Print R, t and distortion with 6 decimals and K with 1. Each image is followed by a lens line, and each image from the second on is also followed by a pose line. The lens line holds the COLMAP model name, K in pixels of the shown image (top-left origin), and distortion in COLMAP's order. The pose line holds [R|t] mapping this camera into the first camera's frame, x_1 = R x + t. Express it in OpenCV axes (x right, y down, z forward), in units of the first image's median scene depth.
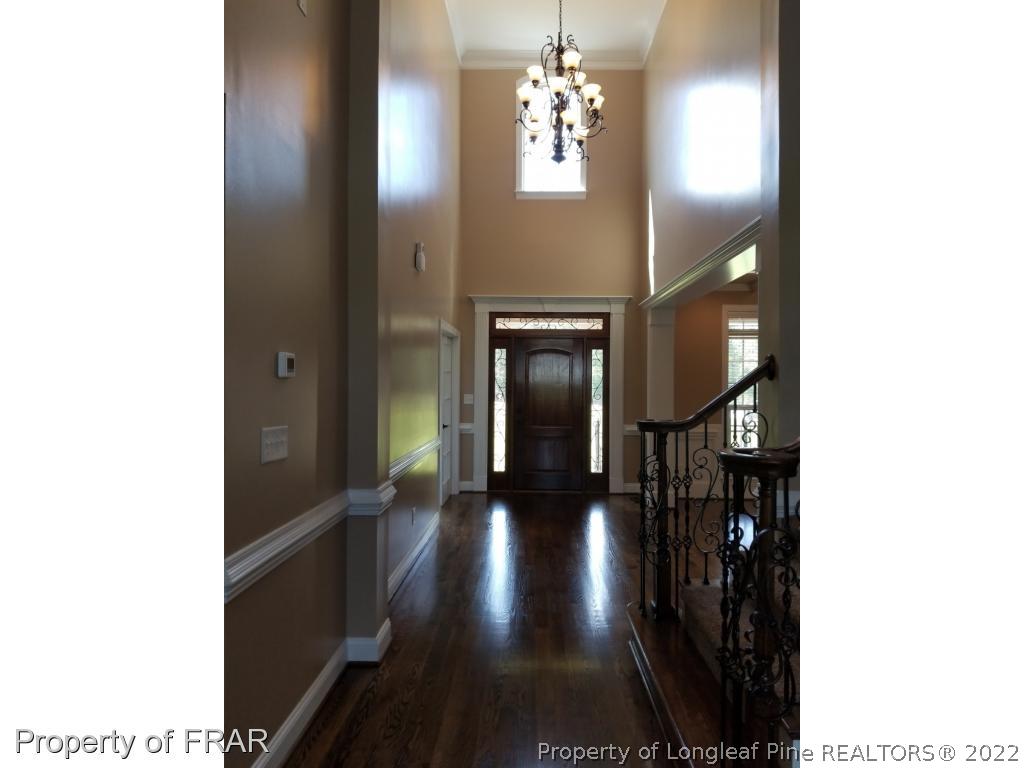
lens RADIAL K [[601.9, 0, 524.7], [0, 601.9, 379.9], [0, 0, 1]] dist [0.091125, -0.119157]
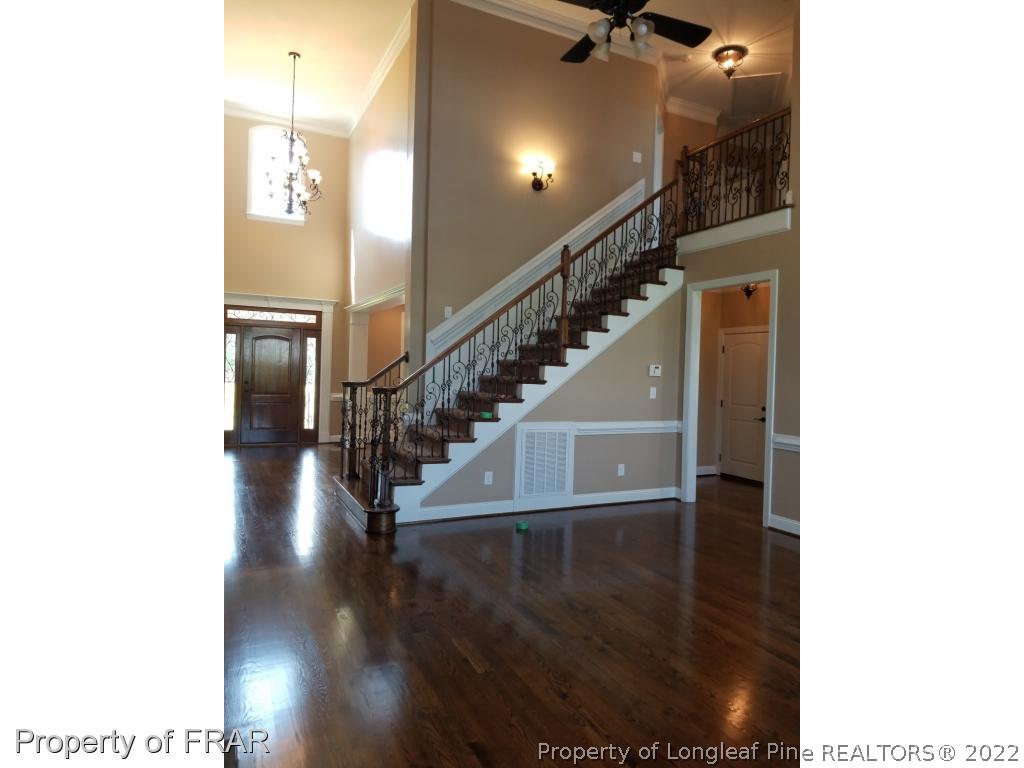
lens RADIAL K [[601.9, 0, 524.7], [0, 601.9, 379.9], [0, 0, 1]] dist [0.091125, -0.119157]
pose [[0.887032, 0.016526, 0.461412, -0.084029], [-0.029243, 0.999364, 0.020424, 0.002110], [-0.460781, -0.031610, 0.886951, -0.438517]]
